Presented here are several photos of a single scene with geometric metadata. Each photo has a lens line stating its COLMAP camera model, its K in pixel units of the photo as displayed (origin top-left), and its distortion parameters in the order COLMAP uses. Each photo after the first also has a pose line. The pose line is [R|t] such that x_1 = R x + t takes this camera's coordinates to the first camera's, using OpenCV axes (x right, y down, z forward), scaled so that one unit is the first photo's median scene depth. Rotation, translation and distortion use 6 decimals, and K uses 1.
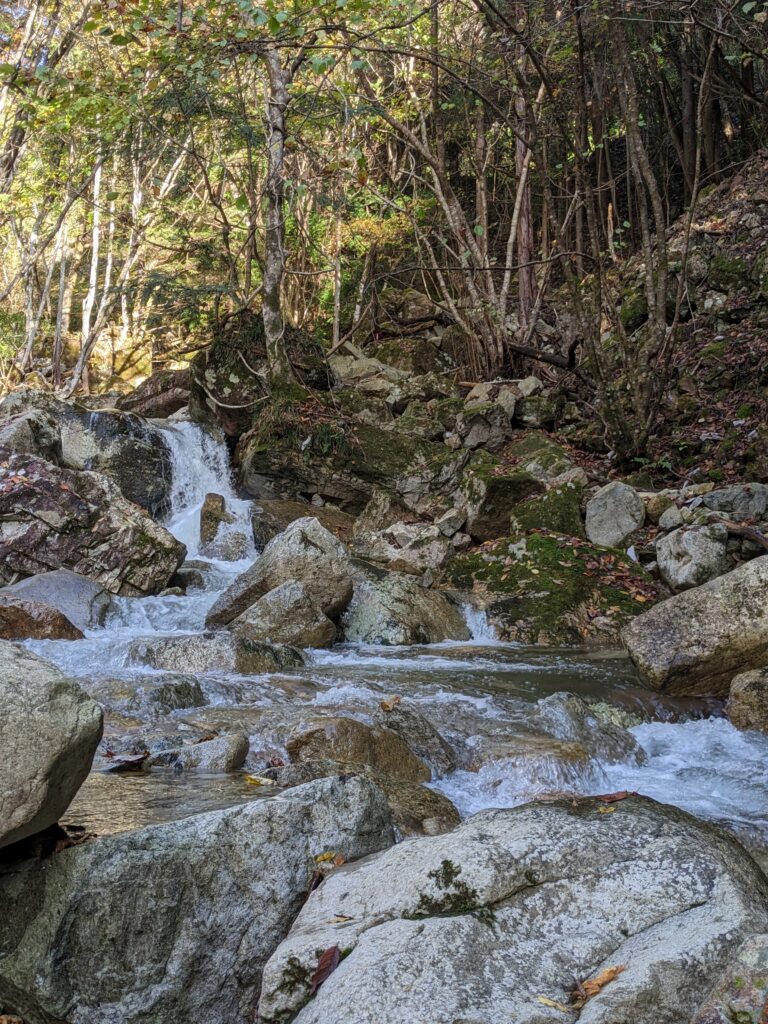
lens RADIAL K [[815.7, 0, 384.0], [0, 815.7, 512.0], [0, 0, 1]] dist [0.074773, -0.100462]
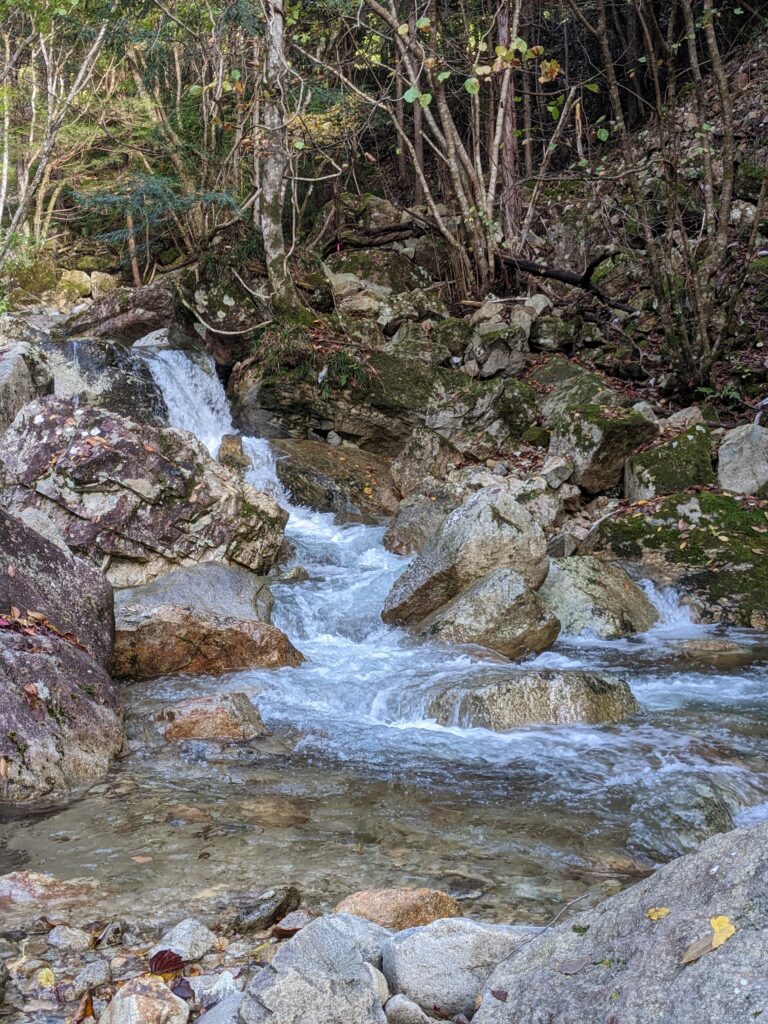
lens RADIAL K [[855.7, 0, 384.0], [0, 855.7, 490.7], [0, 0, 1]] dist [0.076998, -0.114296]
pose [[0.996580, -0.024578, 0.078889, -0.107587], [0.019170, 0.997461, 0.068592, -0.020977], [-0.080374, -0.066845, 0.994521, 0.052698]]
